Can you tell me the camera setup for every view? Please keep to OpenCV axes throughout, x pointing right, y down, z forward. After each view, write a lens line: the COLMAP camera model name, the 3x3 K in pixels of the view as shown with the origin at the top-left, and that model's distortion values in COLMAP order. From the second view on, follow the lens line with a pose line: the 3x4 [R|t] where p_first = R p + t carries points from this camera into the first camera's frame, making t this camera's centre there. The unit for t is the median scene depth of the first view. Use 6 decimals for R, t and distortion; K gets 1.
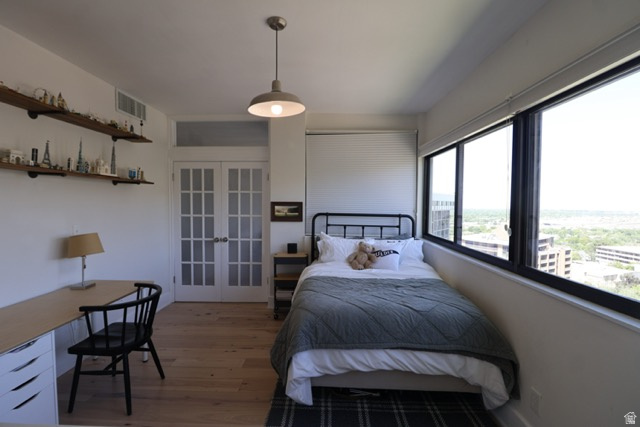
lens RADIAL K [[293.9, 0, 320.8], [0, 293.9, 212.1], [0, 0, 1]] dist [-0.008184, -0.007744]
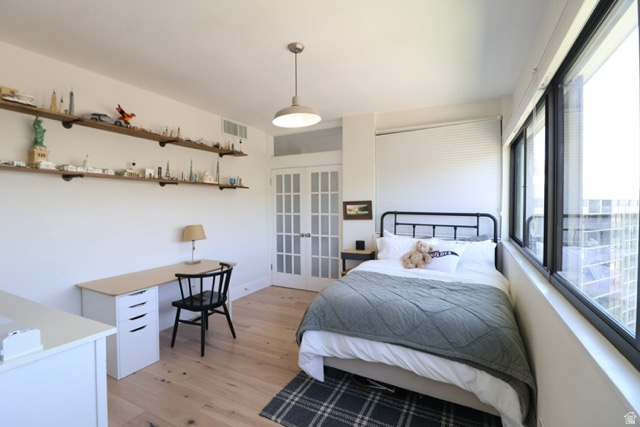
lens RADIAL K [[293.9, 0, 321.9], [0, 293.9, 211.0], [0, 0, 1]] dist [-0.008184, -0.007744]
pose [[0.901370, -0.000776, -0.433049, 0.330145], [-0.003450, 0.999954, -0.008973, 0.015576], [0.433036, 0.009582, 0.901326, -0.008329]]
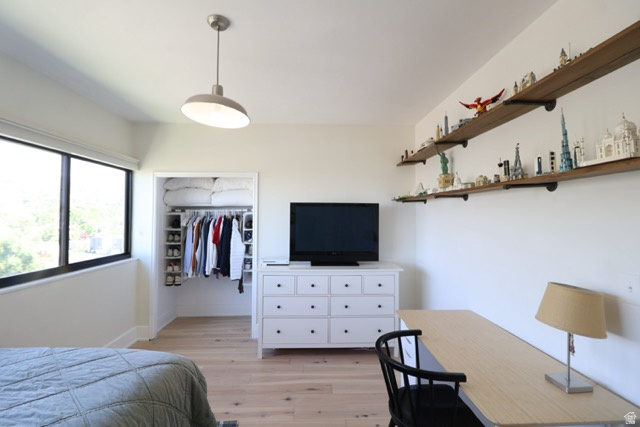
lens RADIAL K [[293.9, 0, 318.9], [0, 293.9, 209.4], [0, 0, 1]] dist [-0.008184, -0.007744]
pose [[-0.998891, -0.011858, -0.045566, -0.305495], [-0.011830, 0.999930, -0.000877, -0.052639], [0.045574, -0.000337, -0.998961, 1.381914]]
